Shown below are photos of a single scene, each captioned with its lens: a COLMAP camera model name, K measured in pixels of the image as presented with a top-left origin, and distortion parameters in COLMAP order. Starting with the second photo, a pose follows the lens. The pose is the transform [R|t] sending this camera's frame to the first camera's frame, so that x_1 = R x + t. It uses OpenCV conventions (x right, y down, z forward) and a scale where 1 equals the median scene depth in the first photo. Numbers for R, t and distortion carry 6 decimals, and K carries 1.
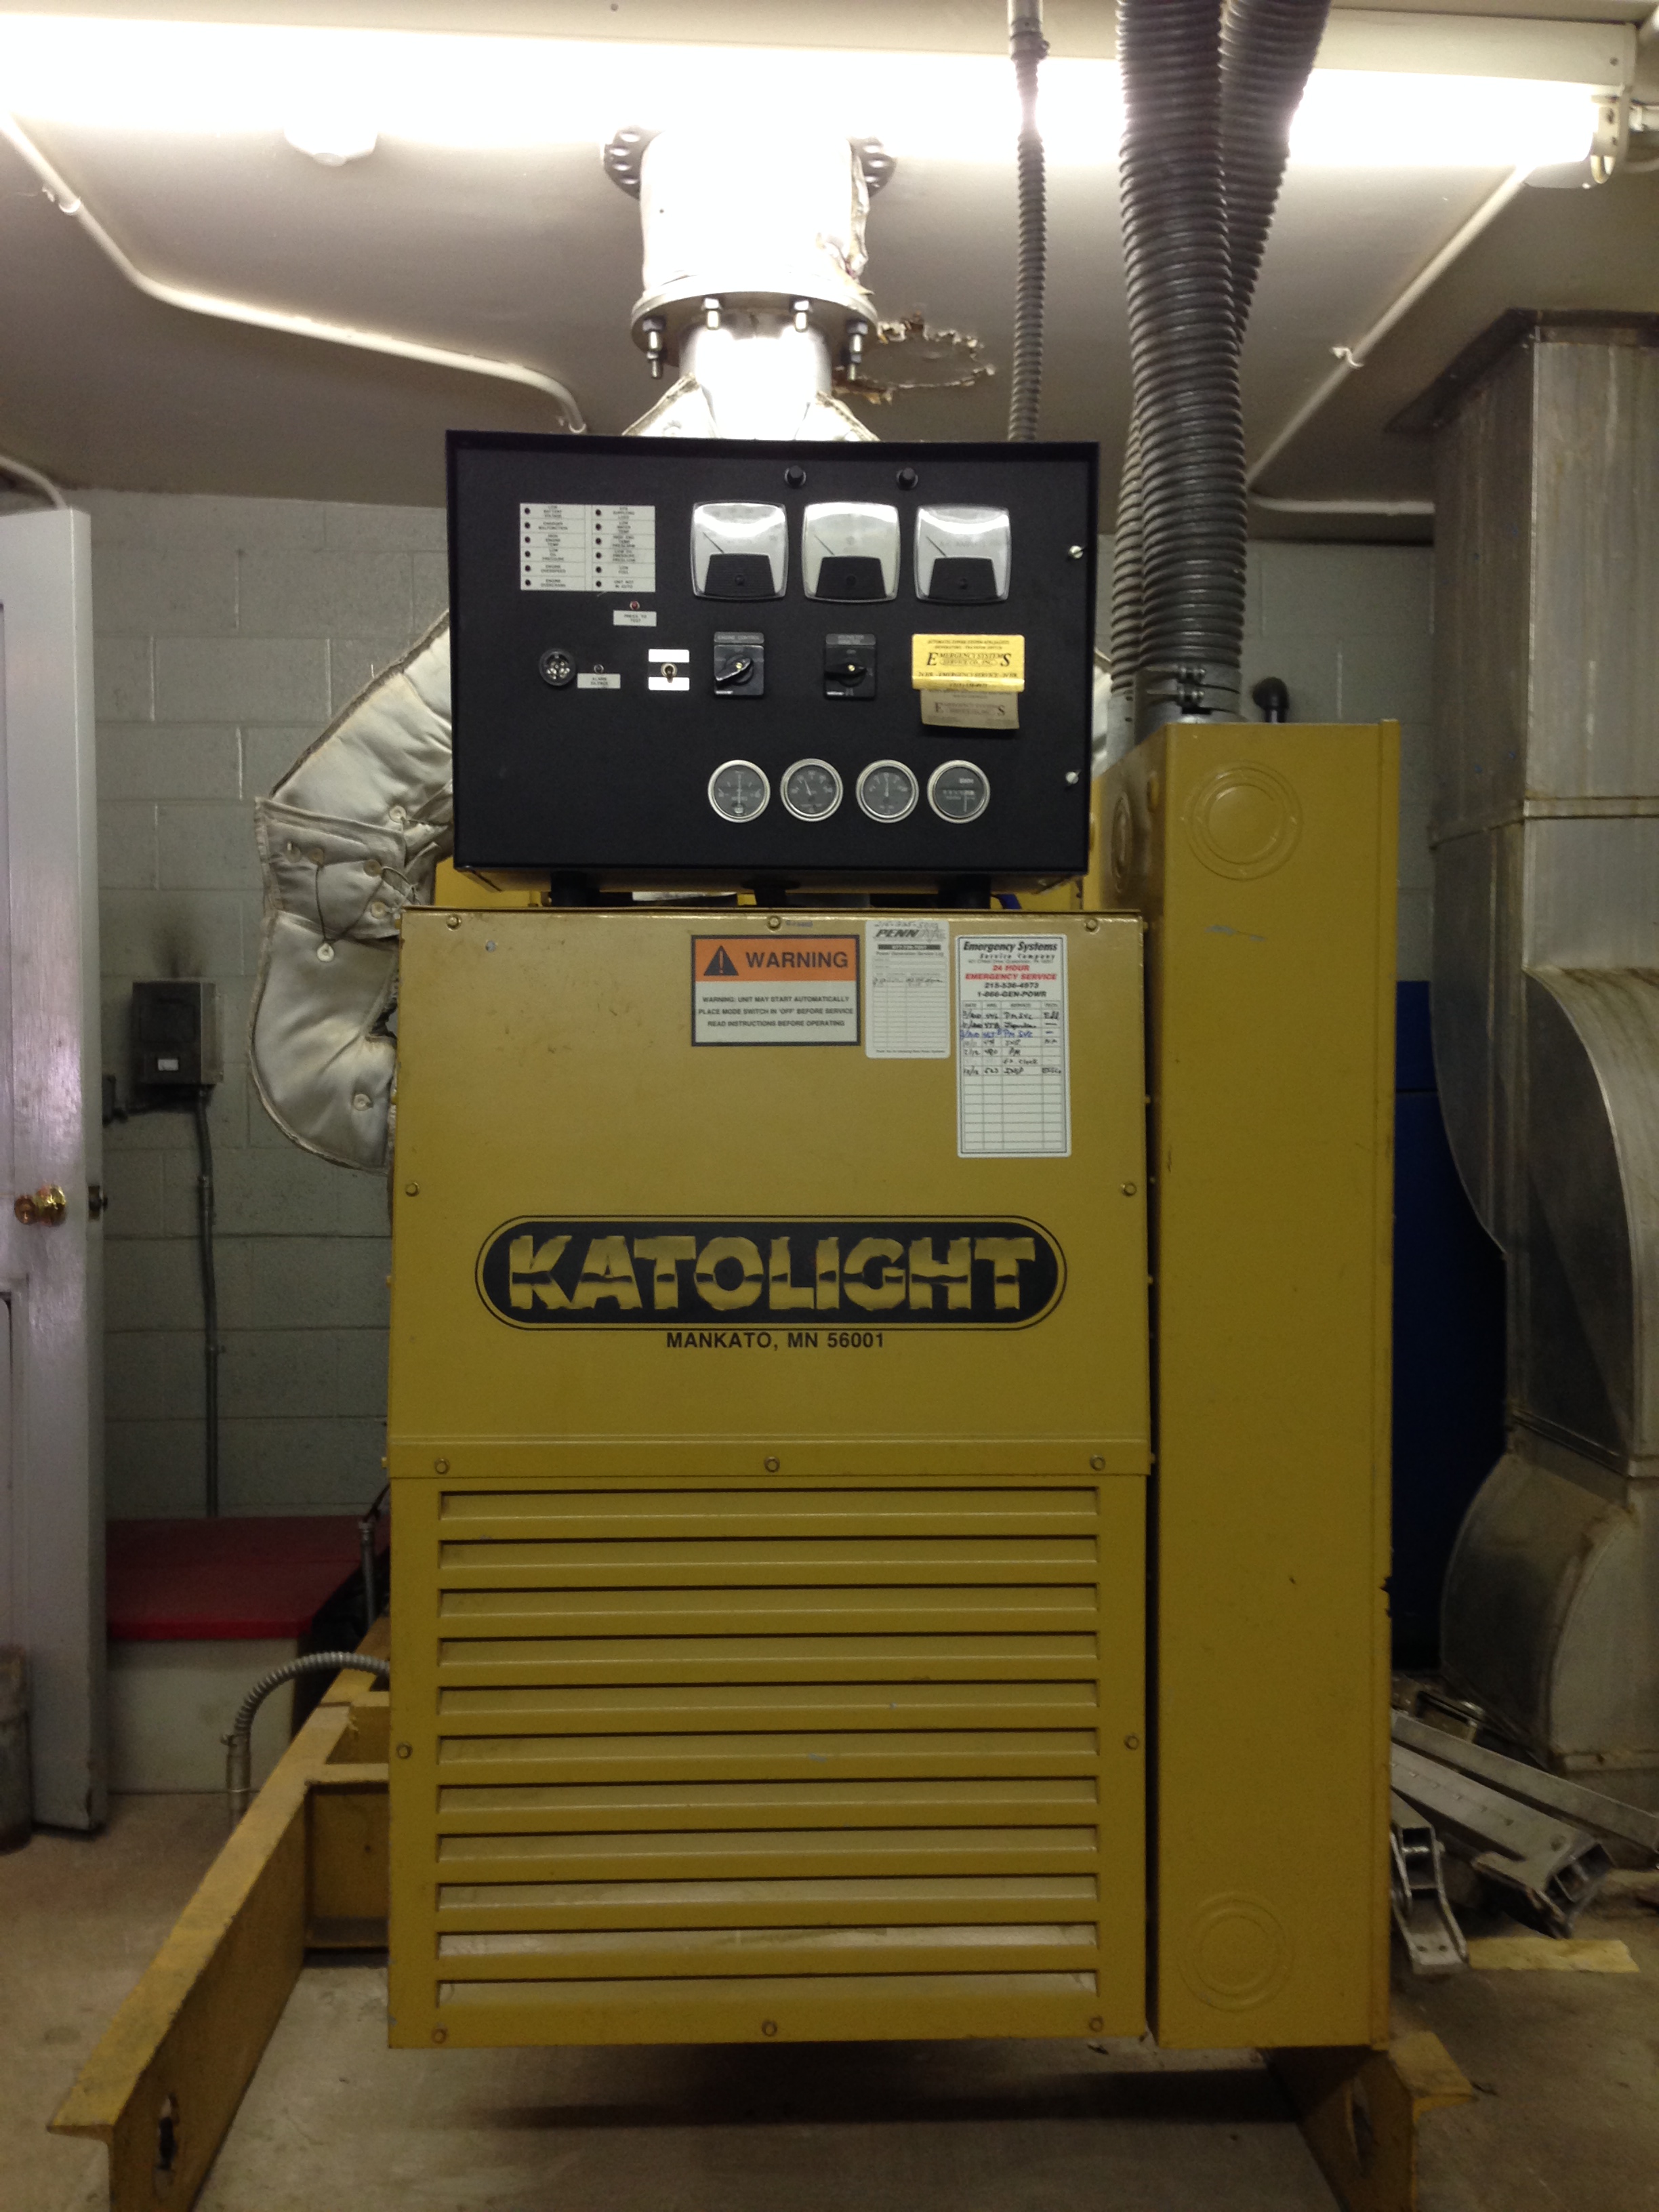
lens RADIAL K [[2031.4, 0, 826.6], [0, 2031.4, 1118.4], [0, 0, 1]] dist [0.094822, -0.193565]
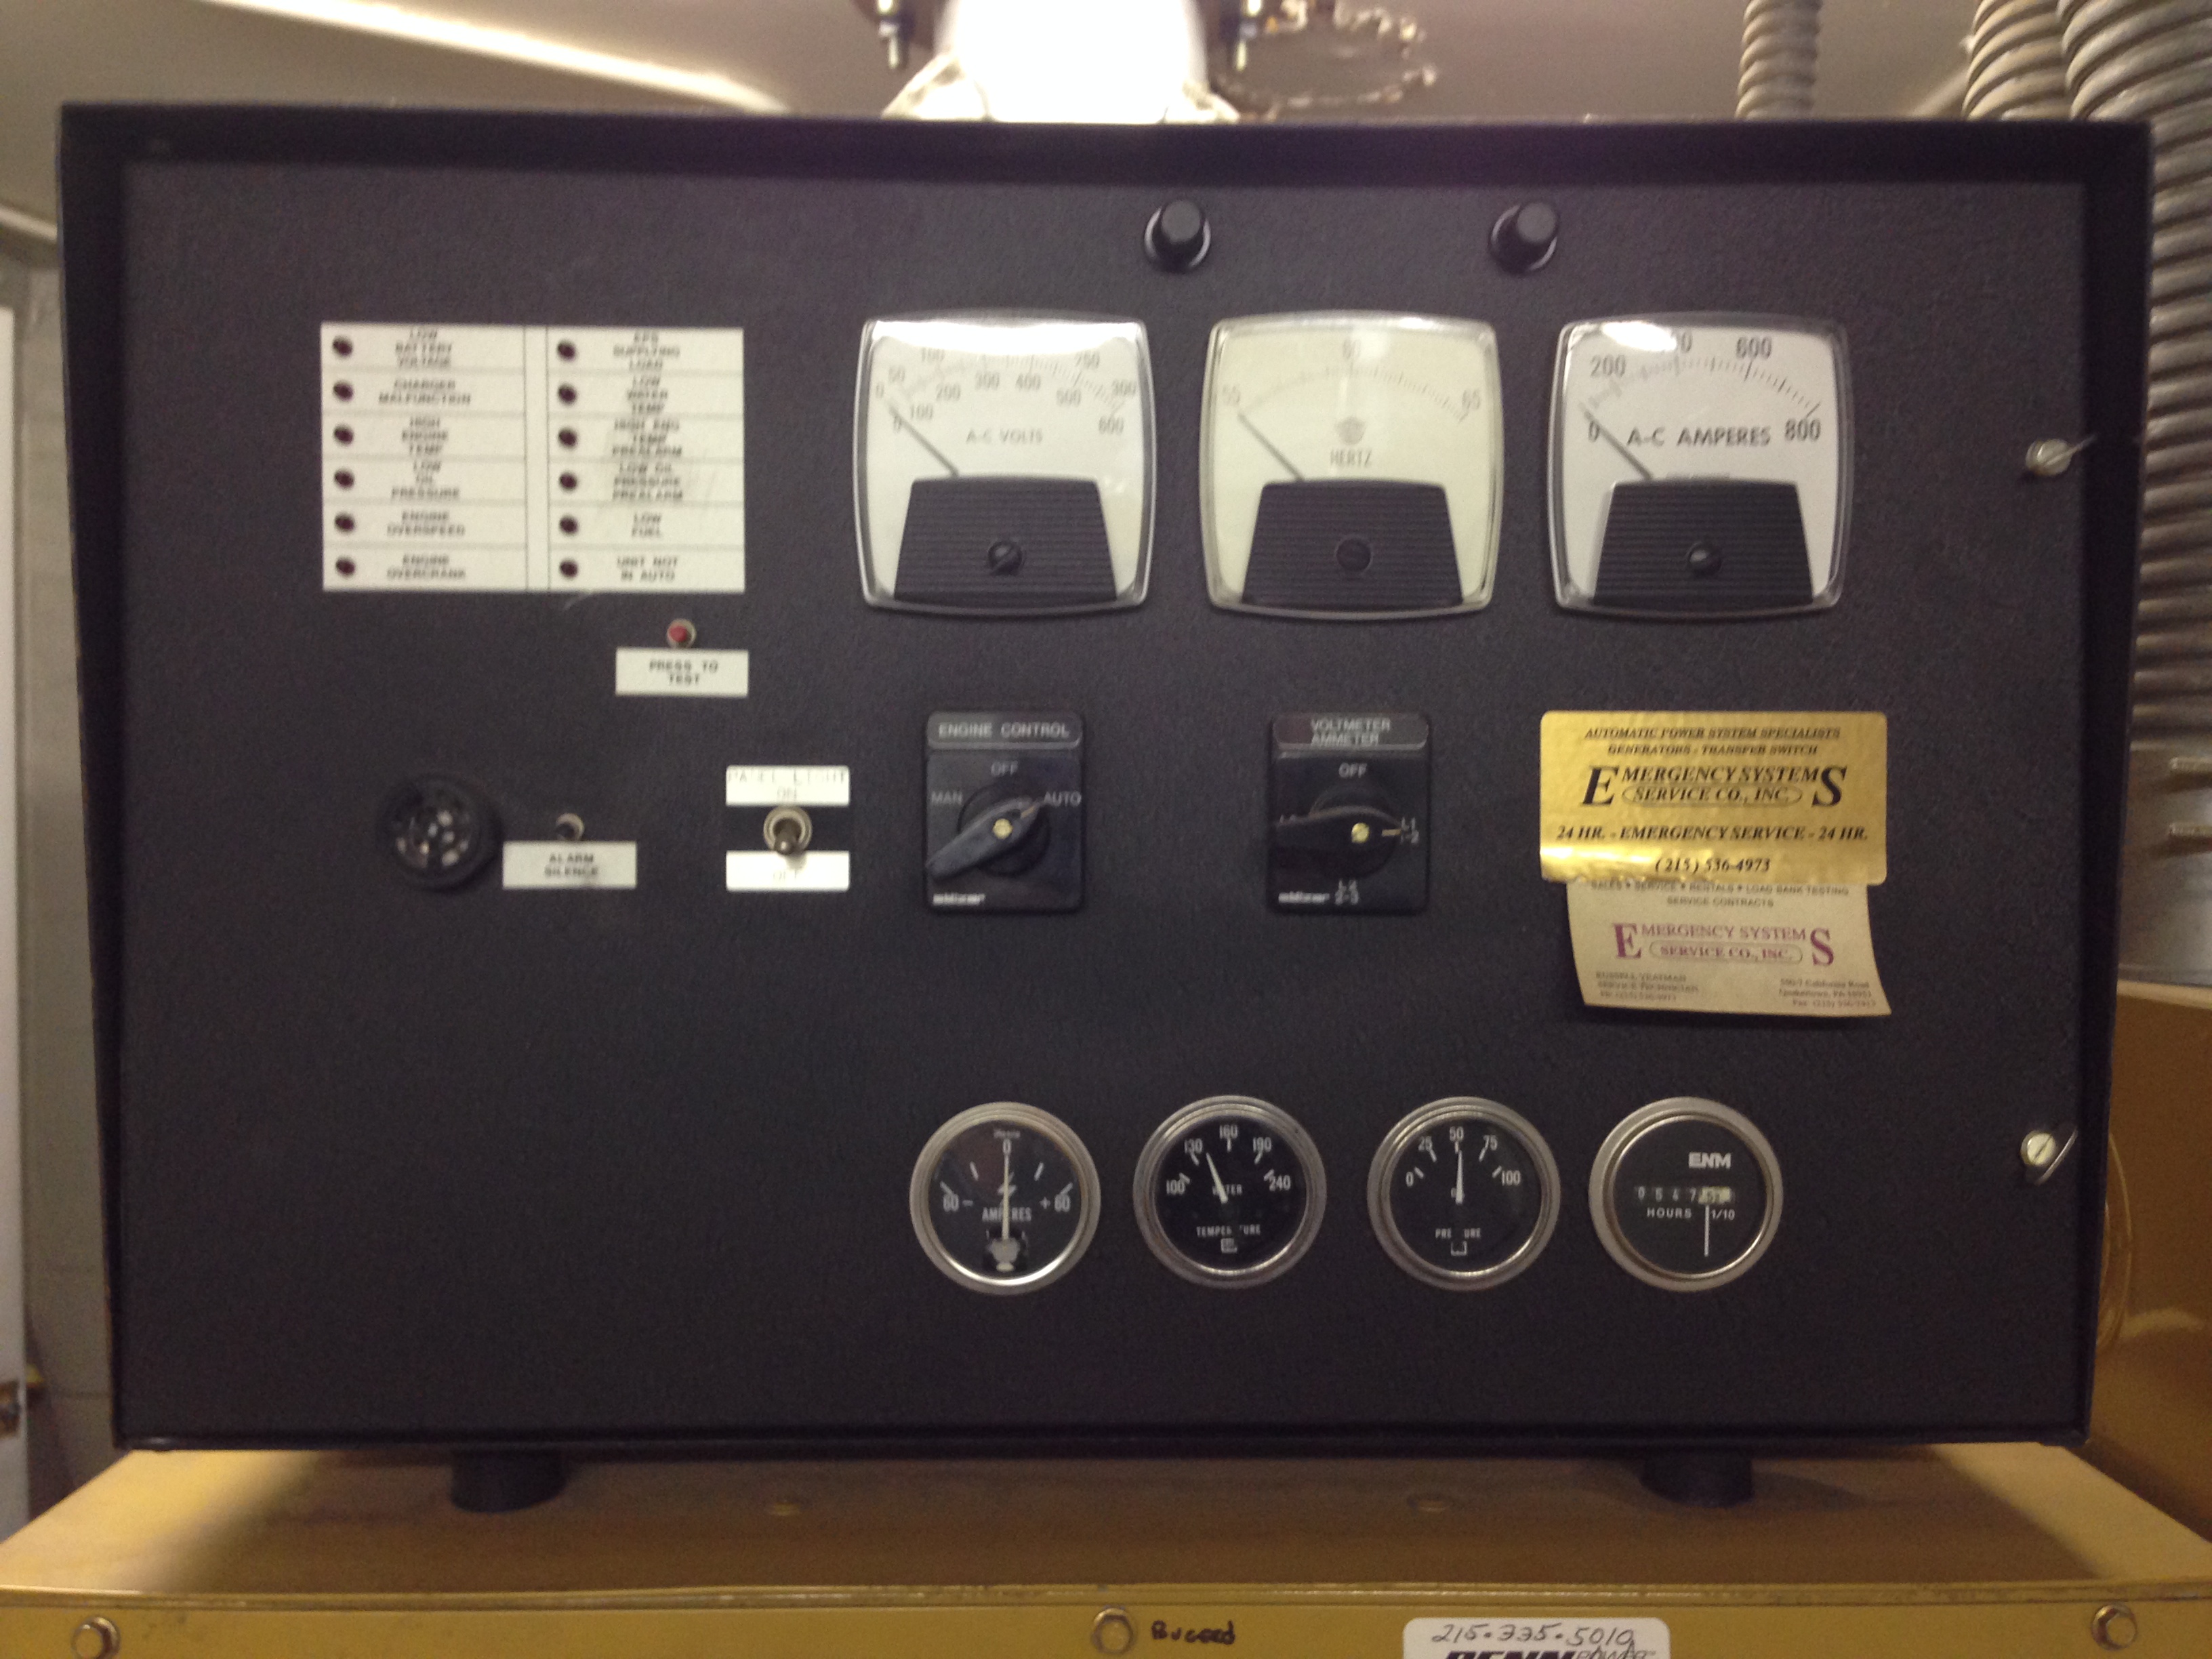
lens RADIAL K [[2031.4, 0, 1111.9], [0, 2031.4, 818.1], [0, 0, 1]] dist [0.094822, -0.193565]
pose [[0.999835, -0.001202, -0.018133, -0.020200], [0.000695, 0.999610, -0.027915, -0.212728], [0.018160, 0.027898, 0.999446, 0.679412]]
